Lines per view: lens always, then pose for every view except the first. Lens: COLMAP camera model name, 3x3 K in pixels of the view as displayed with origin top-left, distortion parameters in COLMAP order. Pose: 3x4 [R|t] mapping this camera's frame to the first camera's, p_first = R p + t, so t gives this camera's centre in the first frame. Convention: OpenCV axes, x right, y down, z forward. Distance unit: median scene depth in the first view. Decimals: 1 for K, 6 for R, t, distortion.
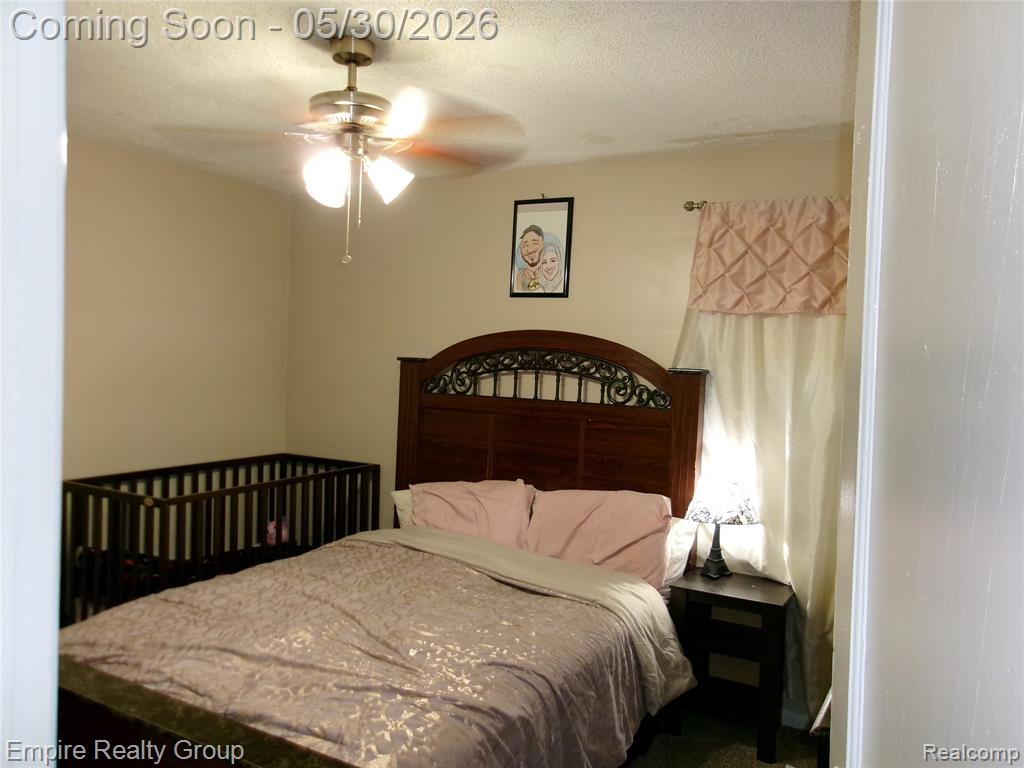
lens RADIAL K [[786.7, 0, 518.2], [0, 786.7, 380.8], [0, 0, 1]] dist [-0.017606, 0.020842]
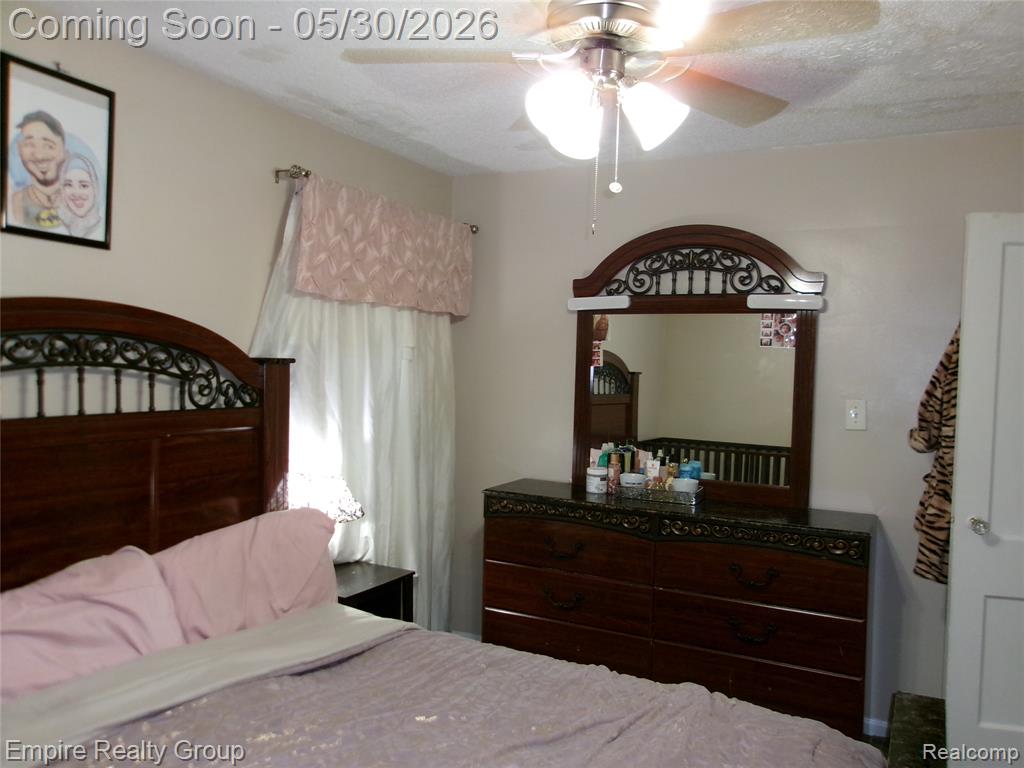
lens RADIAL K [[786.7, 0, 517.6], [0, 786.7, 389.3], [0, 0, 1]] dist [-0.017606, 0.020842]
pose [[-0.032123, -0.070000, 0.997030, -0.590466], [0.003320, 0.997531, 0.070142, -0.037091], [-0.999478, 0.005564, -0.031812, 0.695099]]
